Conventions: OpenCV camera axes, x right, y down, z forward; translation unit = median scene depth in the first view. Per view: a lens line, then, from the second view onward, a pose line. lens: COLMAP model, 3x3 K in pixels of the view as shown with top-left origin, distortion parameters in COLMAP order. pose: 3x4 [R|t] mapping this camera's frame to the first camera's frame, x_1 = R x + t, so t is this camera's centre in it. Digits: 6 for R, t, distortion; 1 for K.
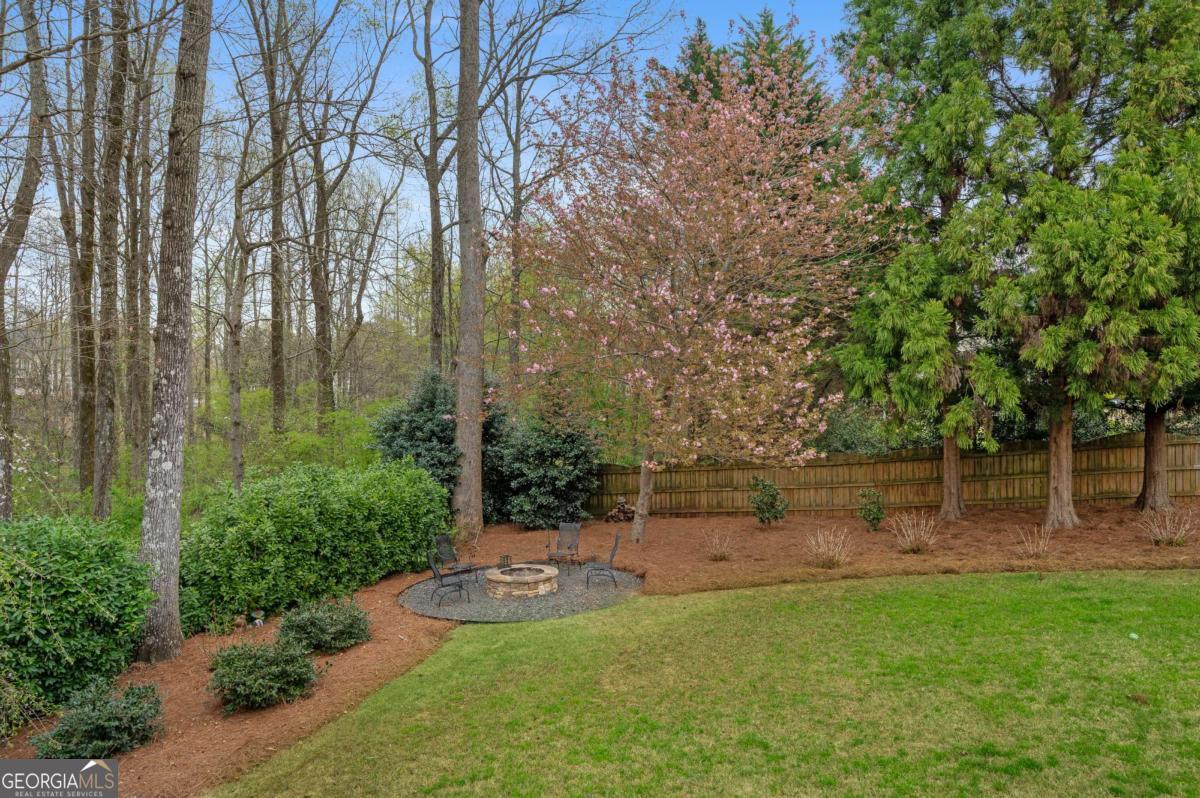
lens RADIAL K [[802.3, 0, 600.0], [0, 802.3, 399.0], [0, 0, 1]] dist [-0.000491, -0.000213]
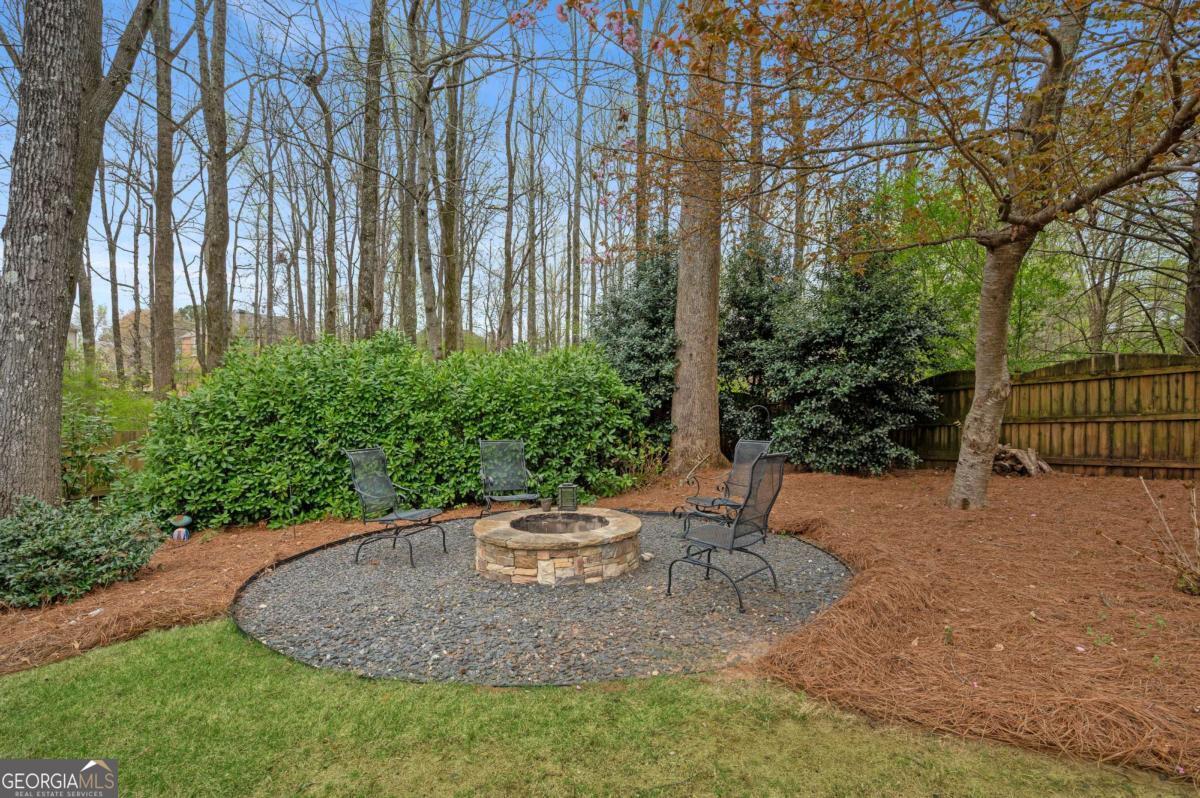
lens RADIAL K [[587.4, 0, 606.3], [0, 587.4, 406.0], [0, 0, 1]] dist [-0.000389, -0.000654]
pose [[0.748858, 0.015635, -0.662546, 0.103346], [-0.005305, 0.999831, 0.017599, 0.112094], [0.662709, -0.009665, 0.748814, 0.596485]]
